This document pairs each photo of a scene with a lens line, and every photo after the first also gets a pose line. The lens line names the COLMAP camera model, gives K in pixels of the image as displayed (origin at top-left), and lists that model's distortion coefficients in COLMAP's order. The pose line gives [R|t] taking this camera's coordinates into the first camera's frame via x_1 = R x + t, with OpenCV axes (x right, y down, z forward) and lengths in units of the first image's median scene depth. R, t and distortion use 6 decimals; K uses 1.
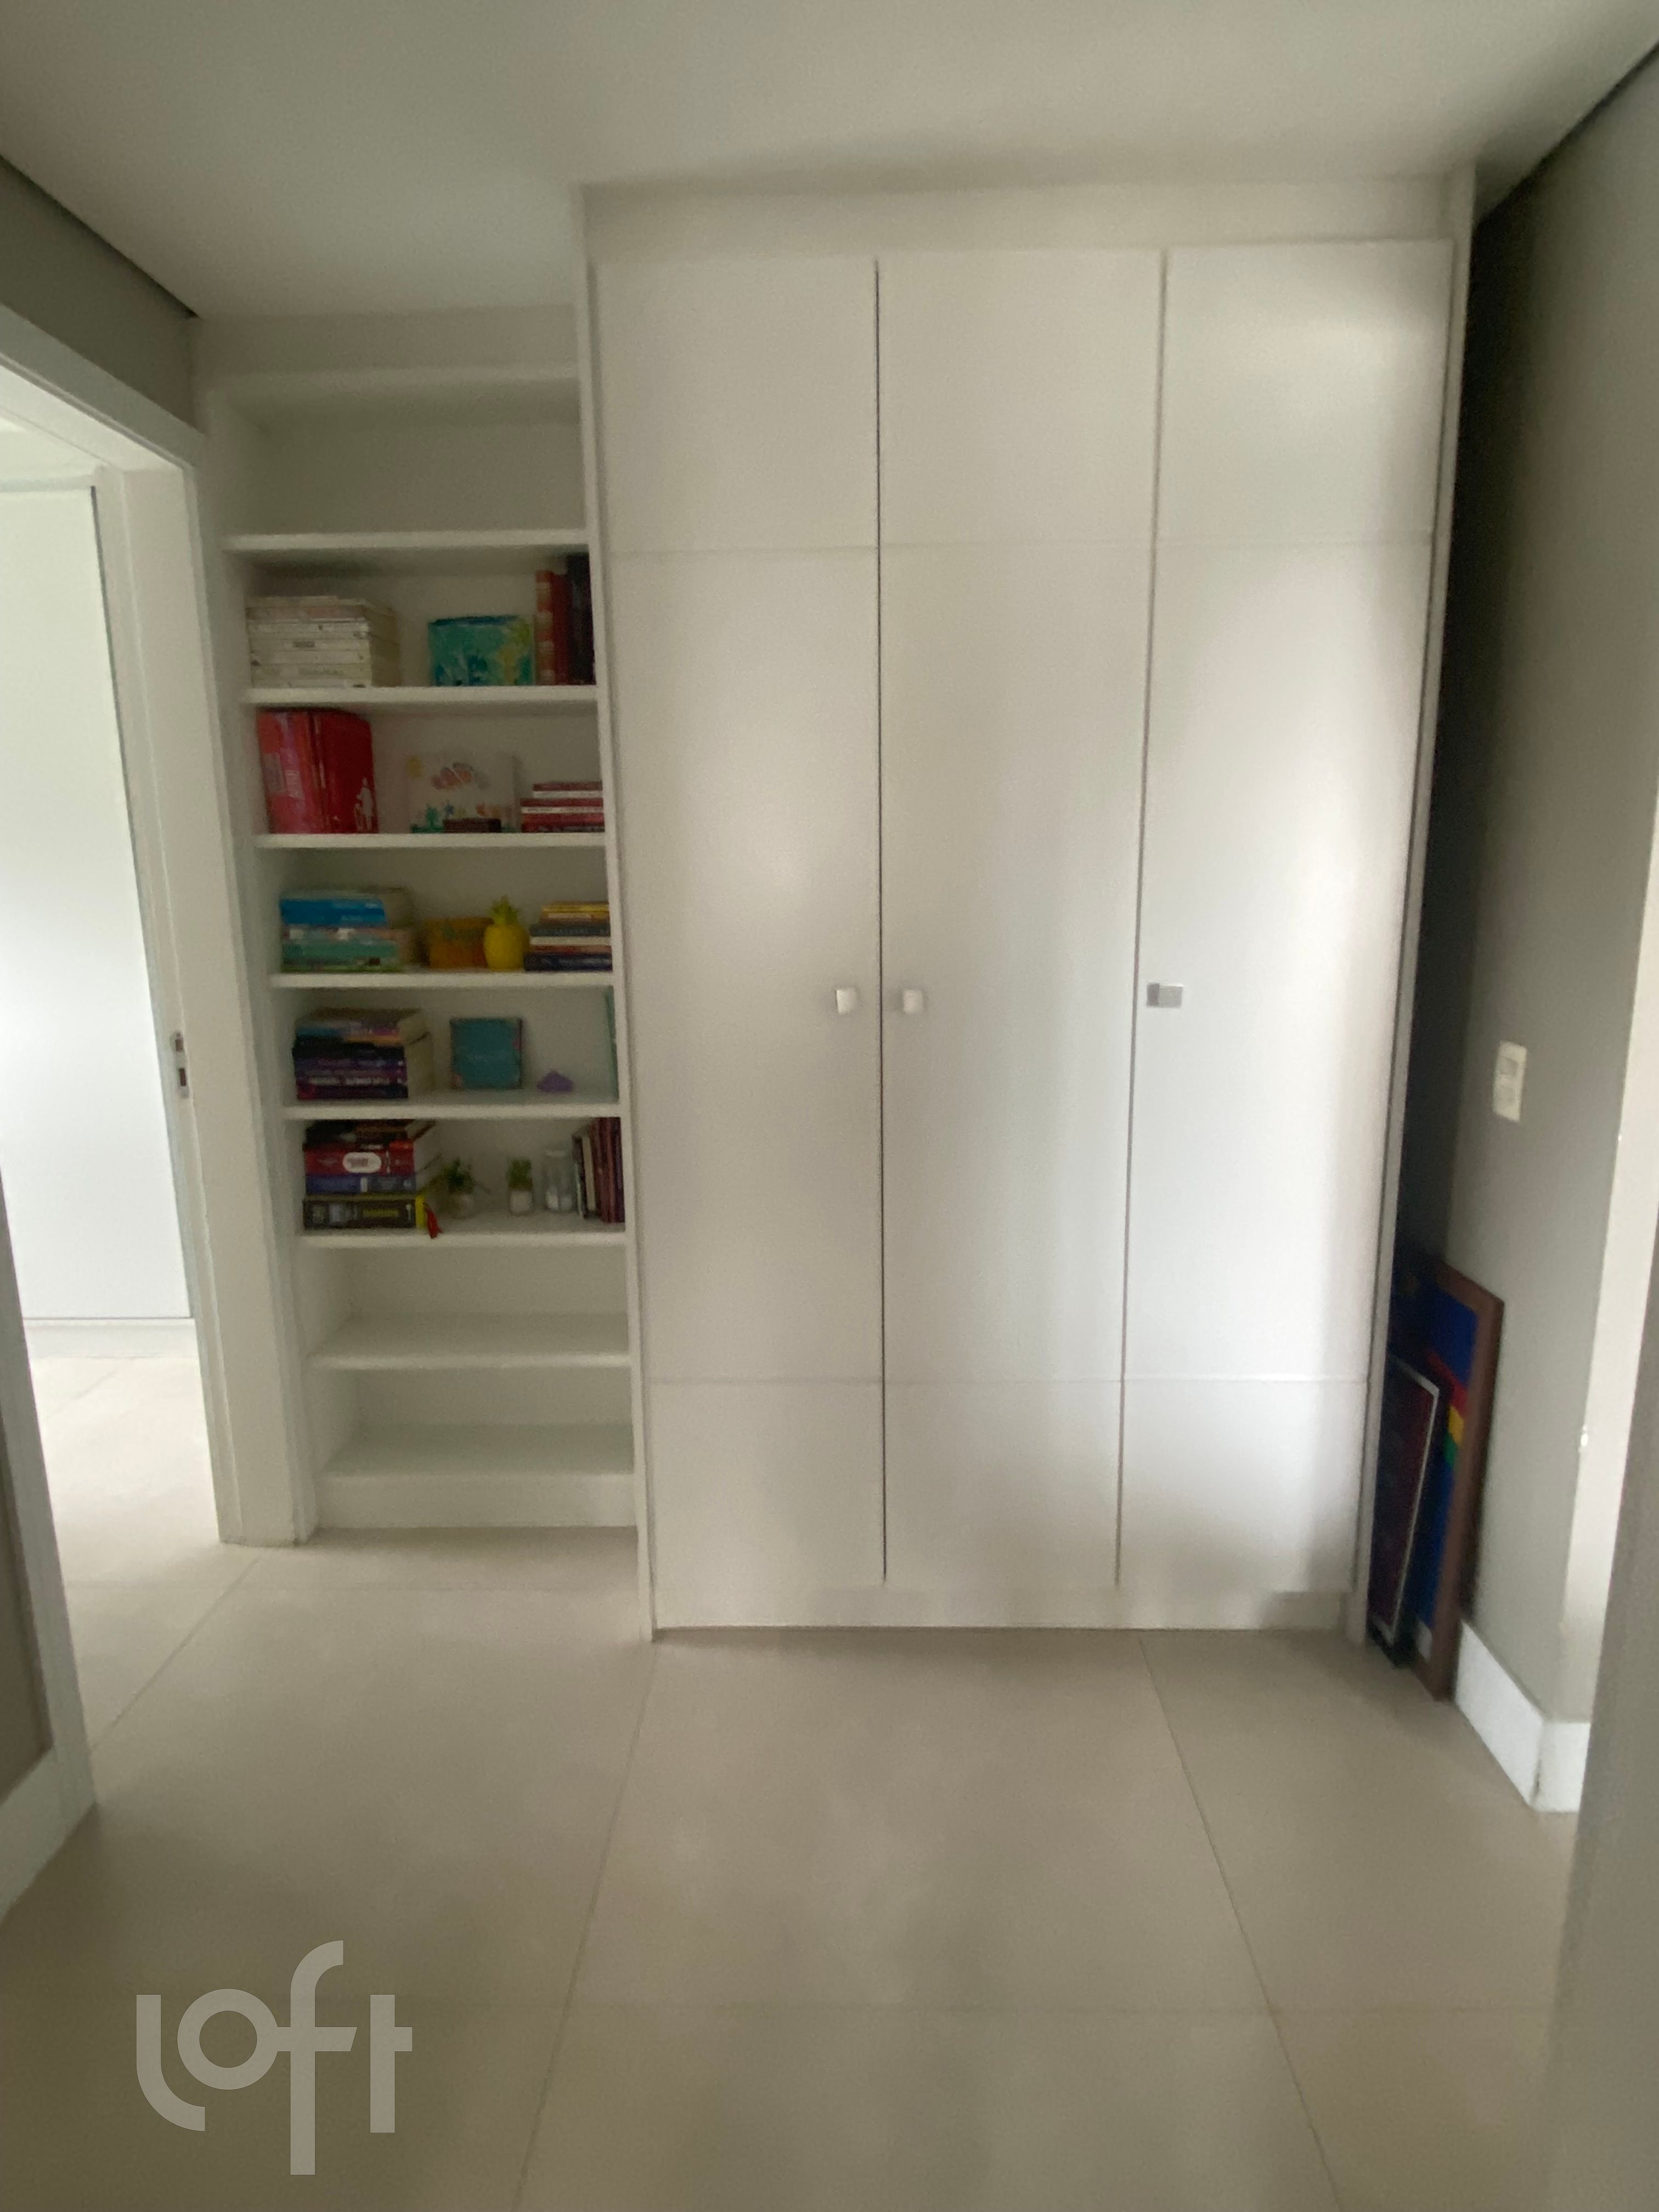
lens RADIAL K [[1212.5, 0, 843.1], [0, 1212.5, 1120.8], [0, 0, 1]] dist [-0.001781, -0.005026]
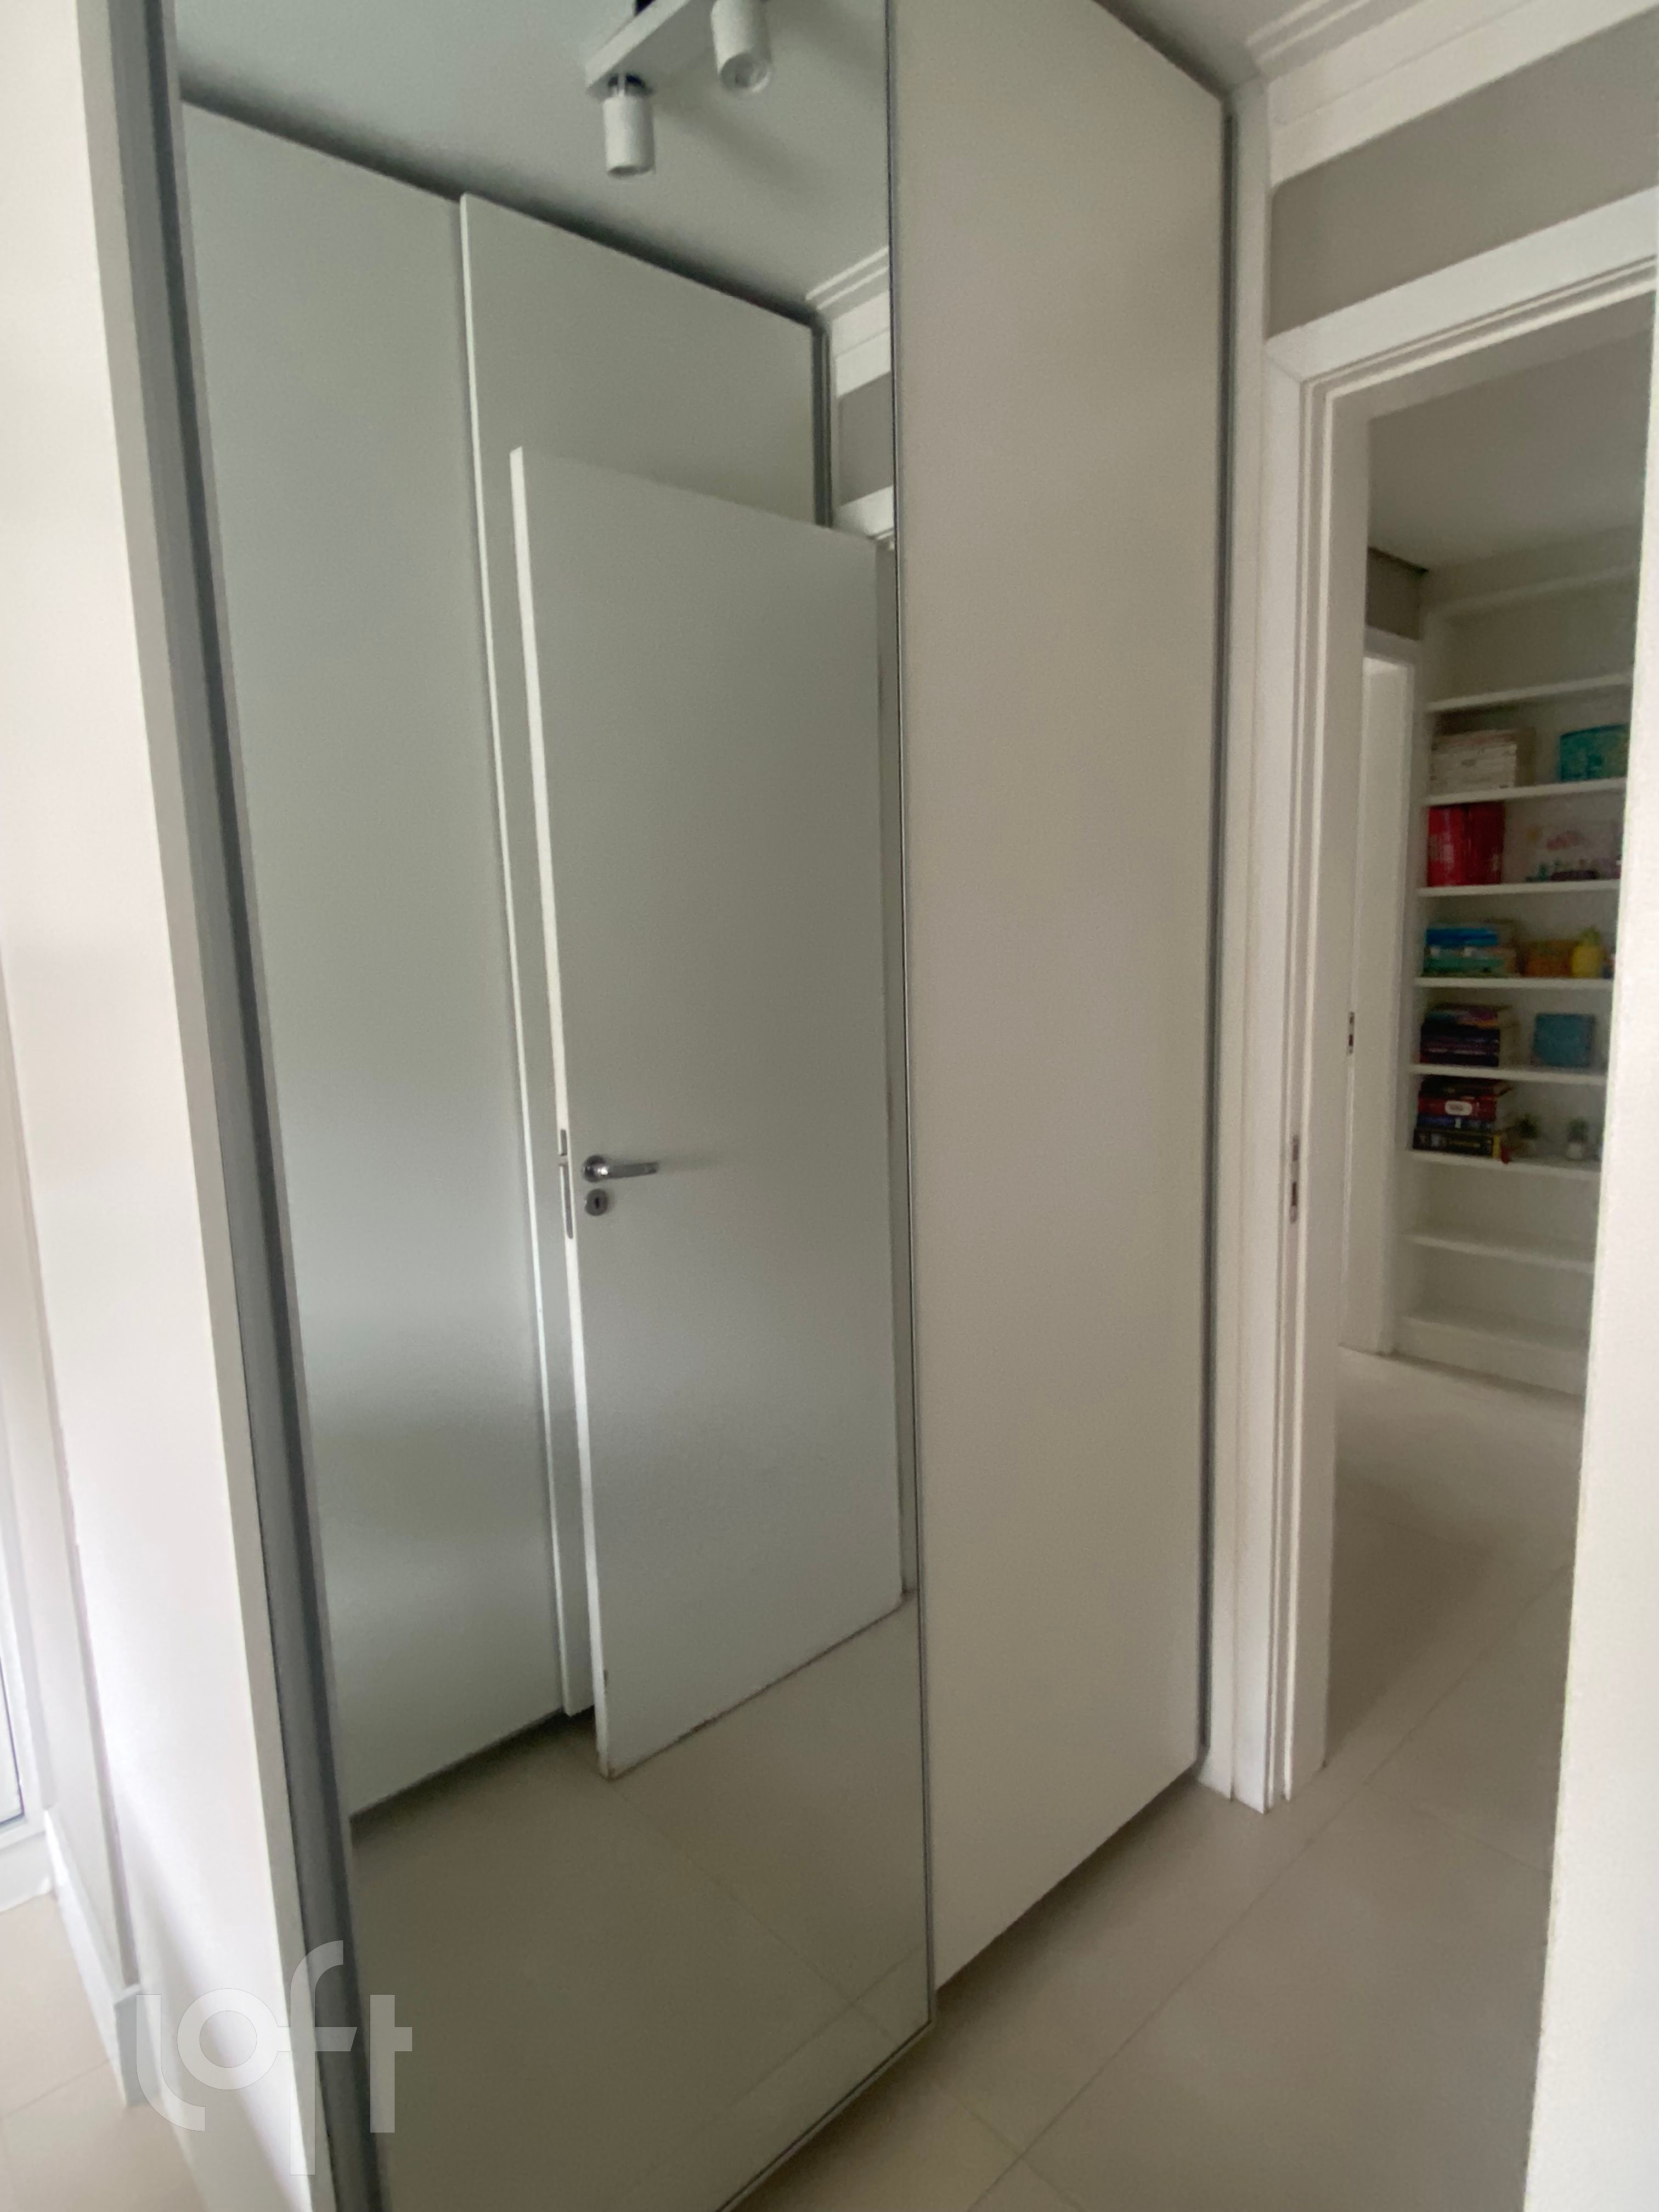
lens RADIAL K [[1212.5, 0, 830.4], [0, 1212.5, 1120.0], [0, 0, 1]] dist [-0.001781, -0.005026]
pose [[0.708503, 0.096530, -0.699075, 0.091002], [-0.114694, 0.993181, 0.020900, 0.107728], [0.696326, 0.065372, 0.714743, -0.582702]]
